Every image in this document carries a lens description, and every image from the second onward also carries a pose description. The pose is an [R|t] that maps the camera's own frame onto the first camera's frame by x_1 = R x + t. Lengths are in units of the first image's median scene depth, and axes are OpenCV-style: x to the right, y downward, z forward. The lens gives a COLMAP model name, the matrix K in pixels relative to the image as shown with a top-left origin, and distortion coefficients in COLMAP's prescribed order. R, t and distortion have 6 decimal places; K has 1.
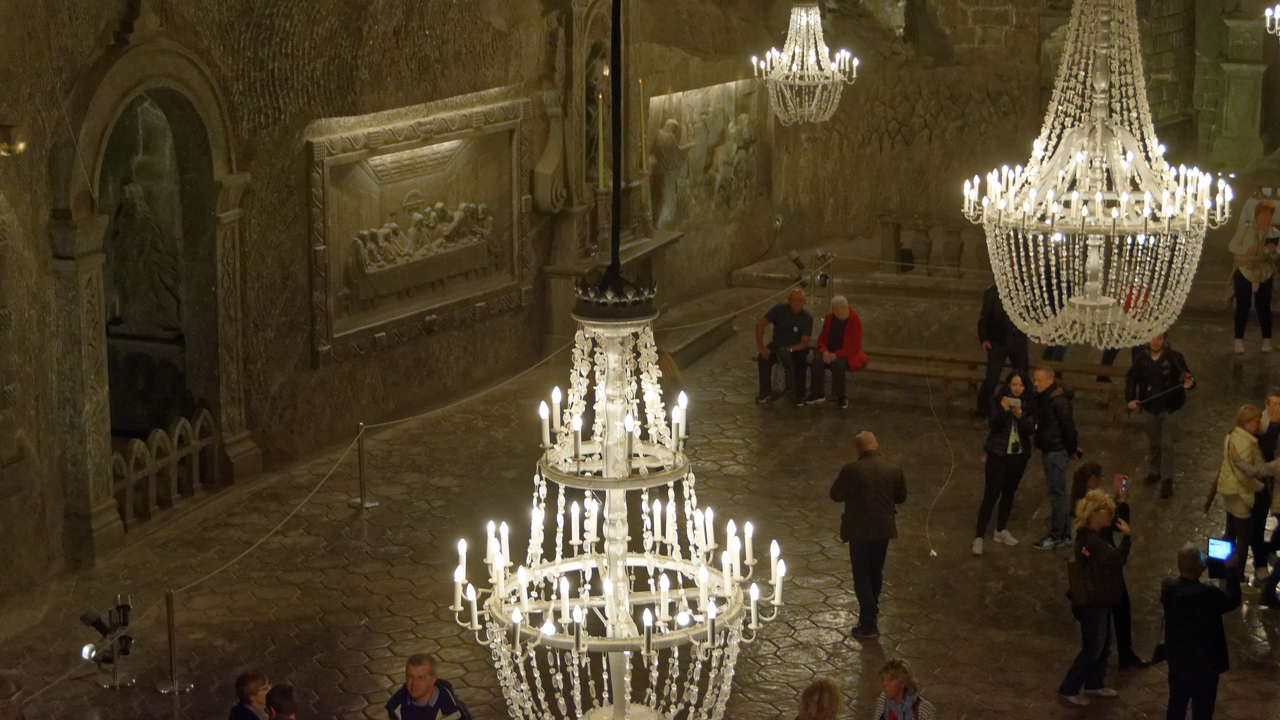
lens RADIAL K [[2761.4, 0, 640.0], [0, 2761.4, 360.0], [0, 0, 1]] dist [0.172922, 0.007593]
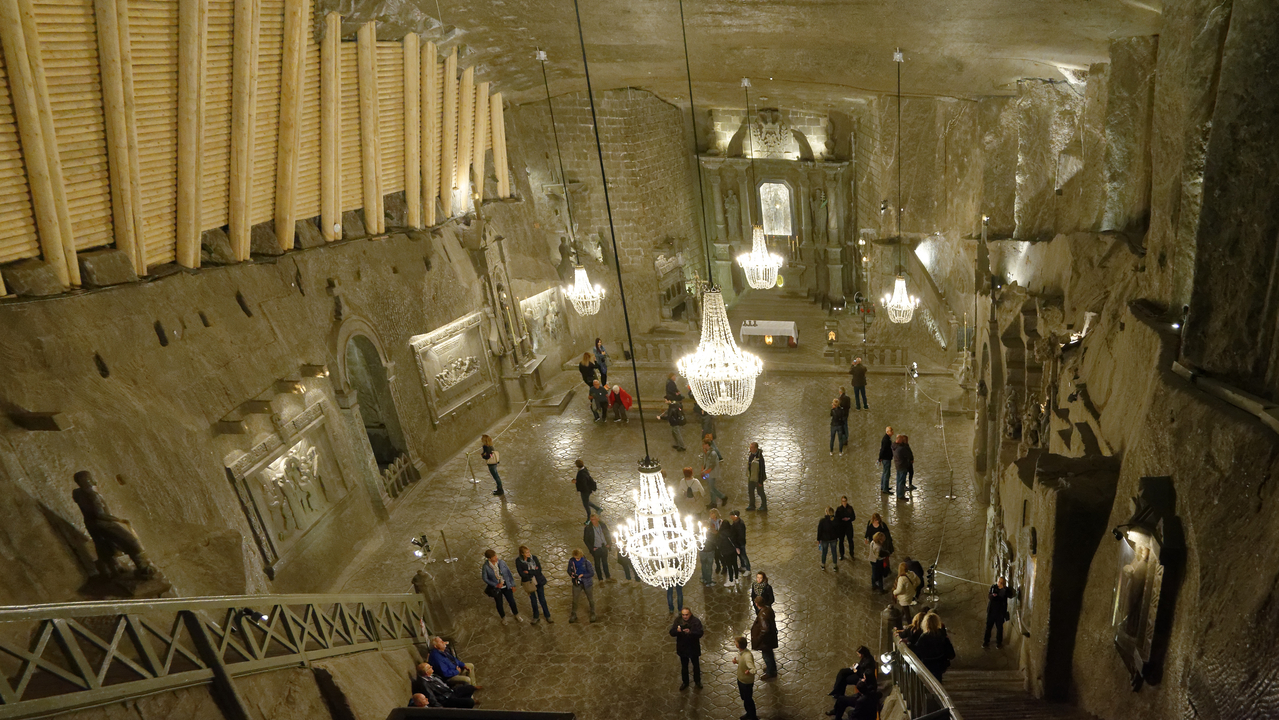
lens RADIAL K [[2759.2, 0, 639.5], [0, 2759.2, 360.0], [0, 0, 1]] dist [0.172922, 0.007593]
pose [[0.936393, -0.168063, 0.308095, -0.753264], [0.098975, 0.968710, 0.227606, -0.664323], [-0.336707, -0.182635, 0.923727, -1.597187]]
